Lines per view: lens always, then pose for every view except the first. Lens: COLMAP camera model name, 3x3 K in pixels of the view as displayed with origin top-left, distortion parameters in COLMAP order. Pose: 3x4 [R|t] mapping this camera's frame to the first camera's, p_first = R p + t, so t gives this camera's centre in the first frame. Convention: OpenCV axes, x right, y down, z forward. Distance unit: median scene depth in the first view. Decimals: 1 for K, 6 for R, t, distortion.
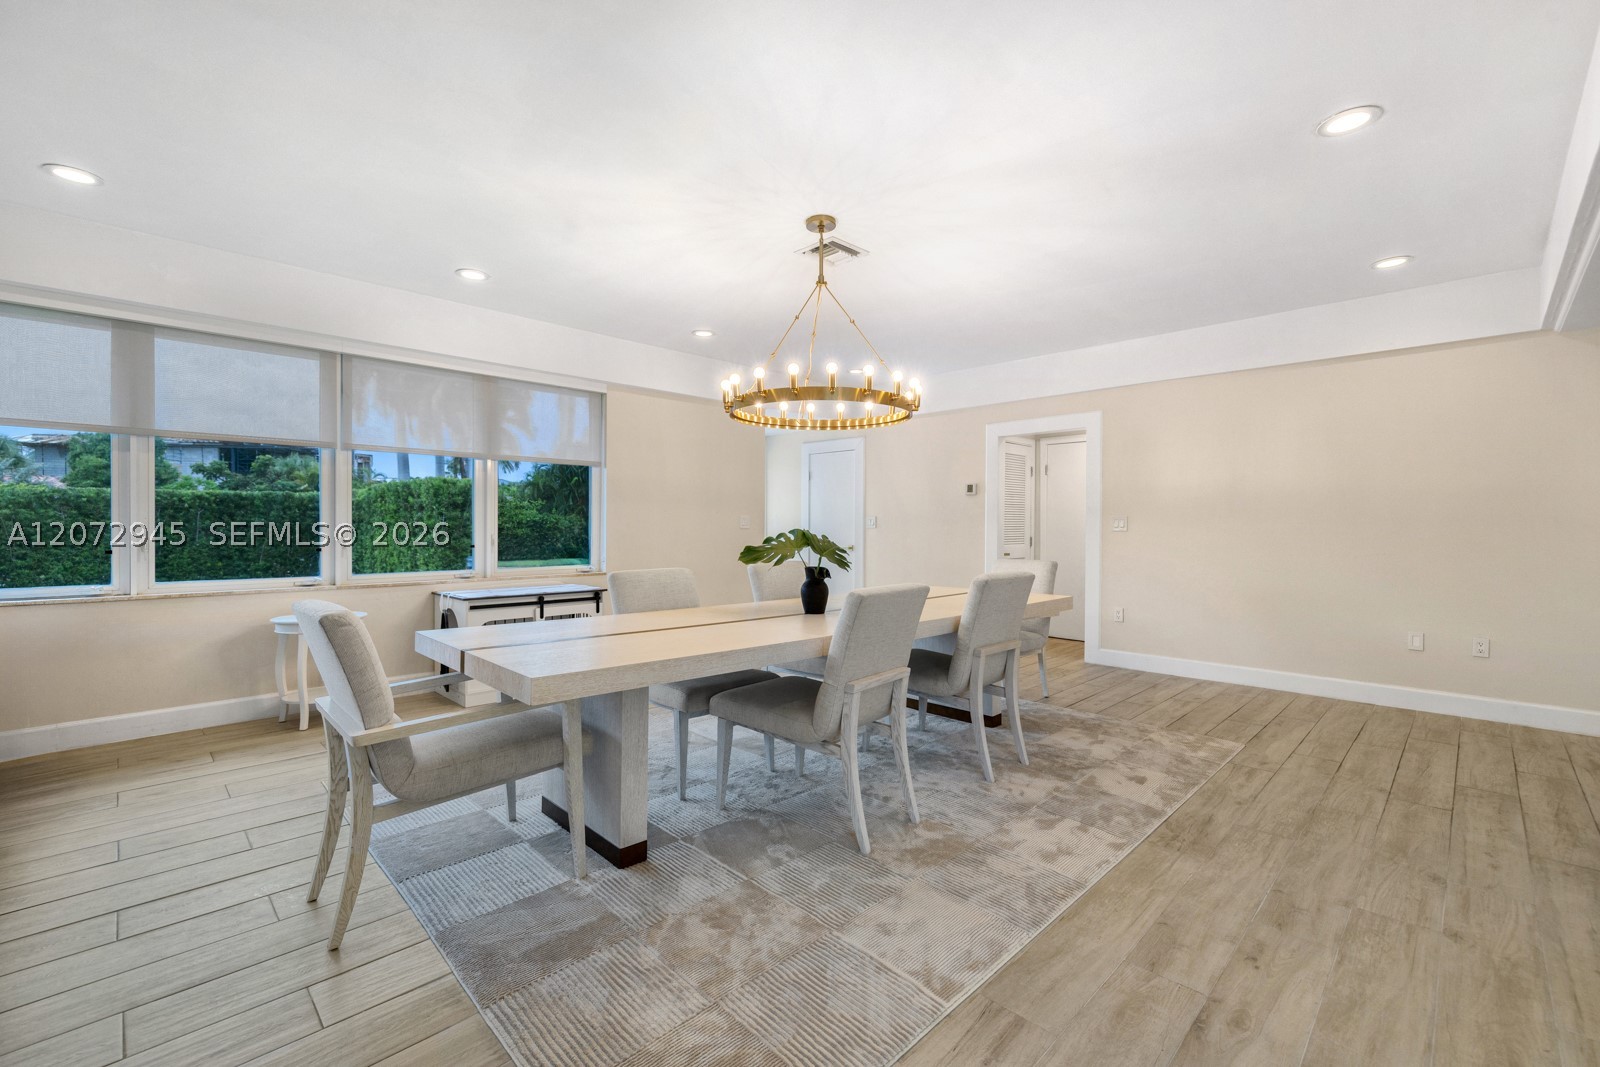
lens RADIAL K [[692.4, 0, 800.4], [0, 692.4, 526.1], [0, 0, 1]] dist [0.000735, -0.000152]
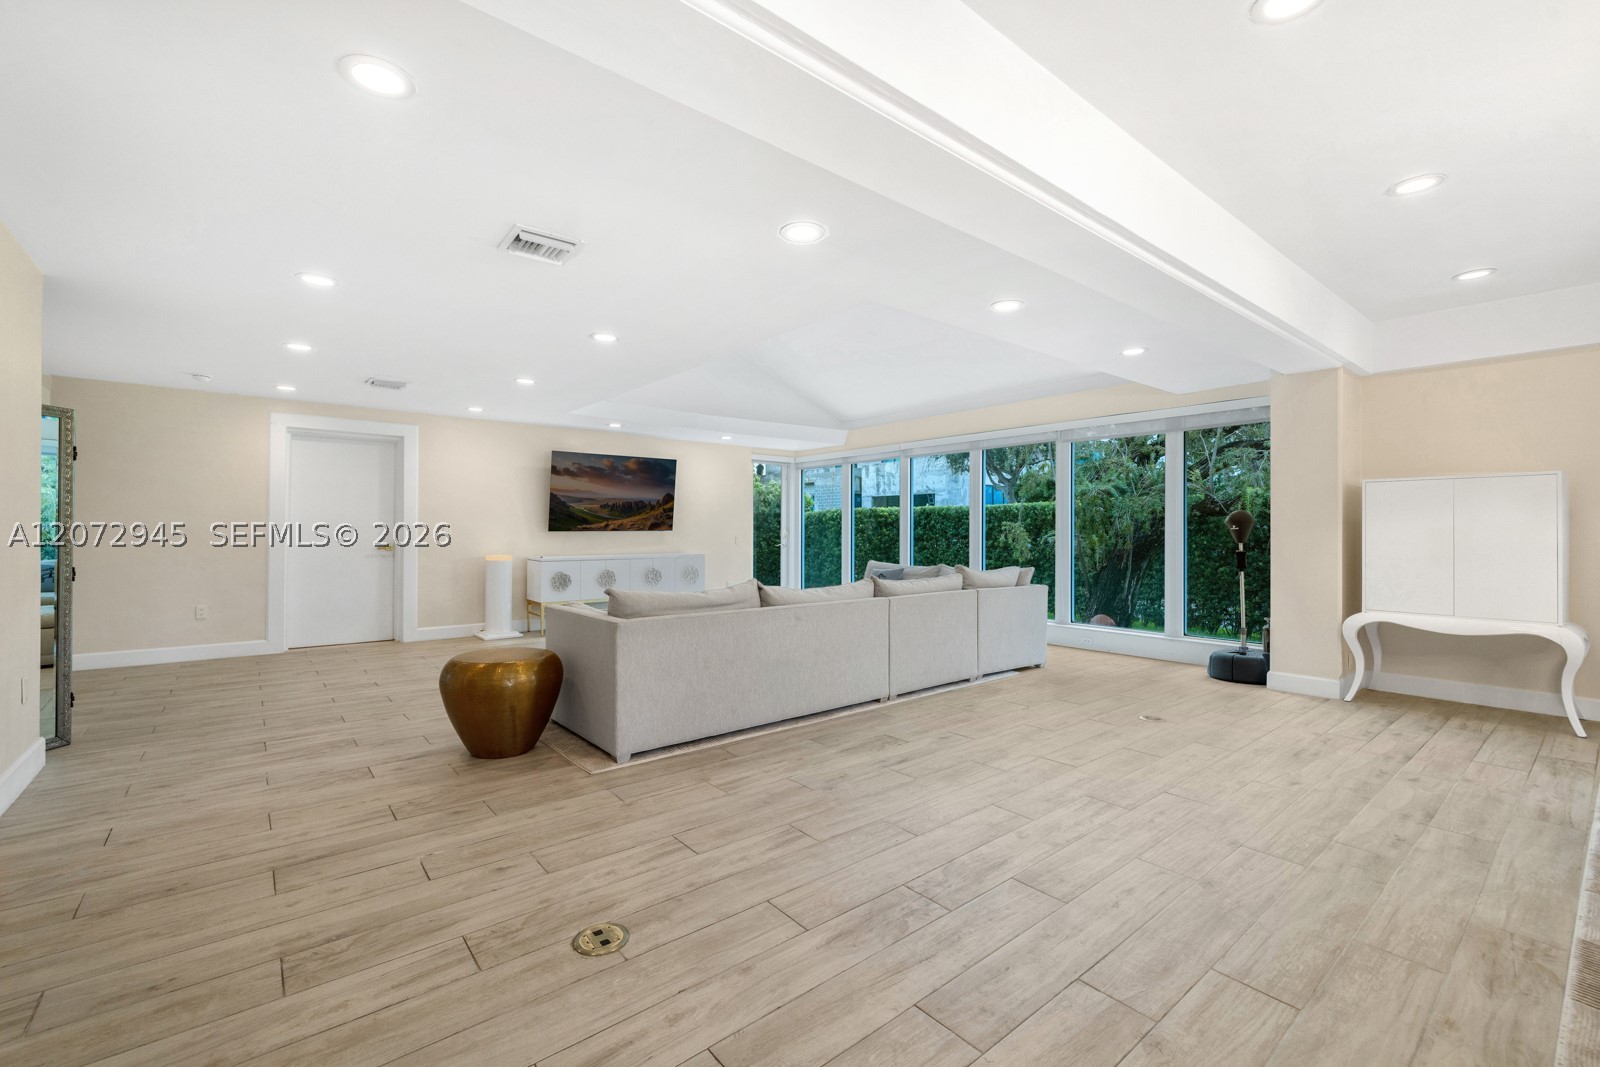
lens RADIAL K [[692.4, 0, 800.4], [0, 692.4, 526.1], [0, 0, 1]] dist [0.000735, -0.000152]
pose [[-0.994994, -0.005732, 0.099767, 0.921350], [-0.006041, 0.999978, -0.002799, 0.002448], [-0.099749, -0.003388, -0.995007, 1.346319]]
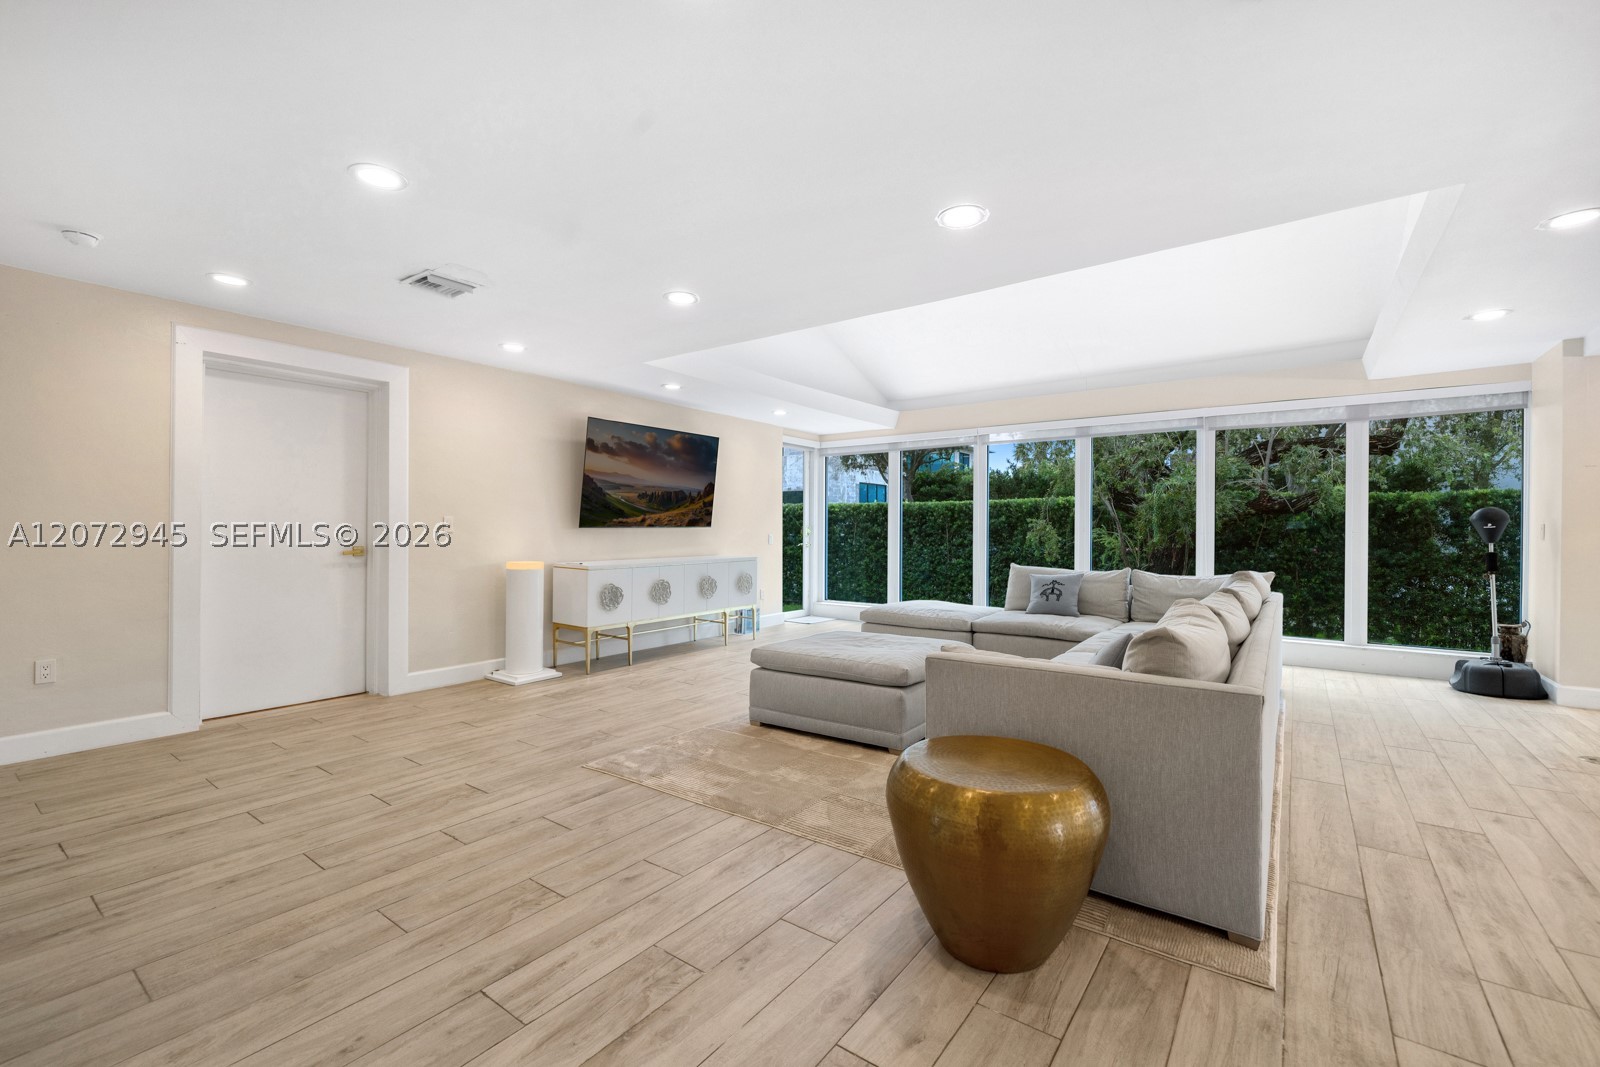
lens RADIAL K [[684.5, 0, 794.9], [0, 684.5, 534.6], [0, 0, 1]] dist [0.003824, 0.000414]
pose [[-0.987775, -0.007396, -0.155709, 1.707757], [-0.009411, 0.999881, 0.012204, 0.009018], [0.155601, 0.013520, -0.987728, 0.870641]]
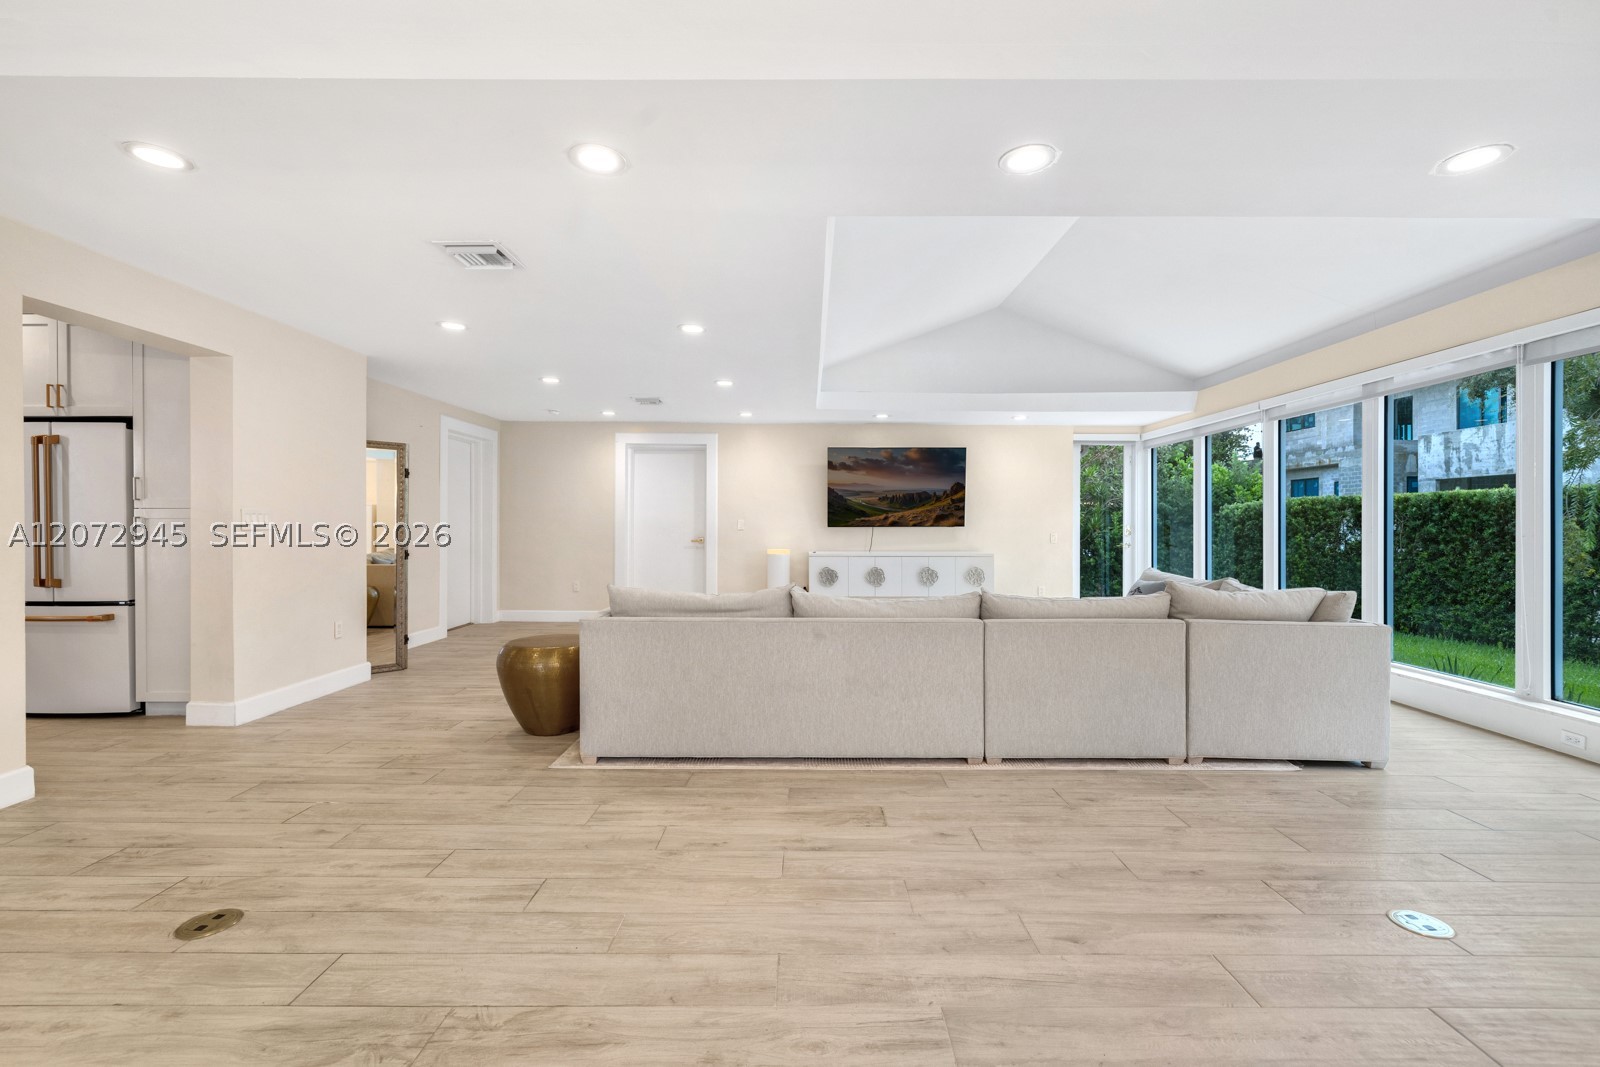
lens RADIAL K [[692.4, 0, 800.4], [0, 692.4, 526.1], [0, 0, 1]] dist [0.000735, -0.000152]
pose [[-0.699786, -0.007449, 0.714313, 0.387444], [-0.004166, 0.999971, 0.006346, 0.000824], [-0.714340, 0.001465, -0.699797, 0.857313]]
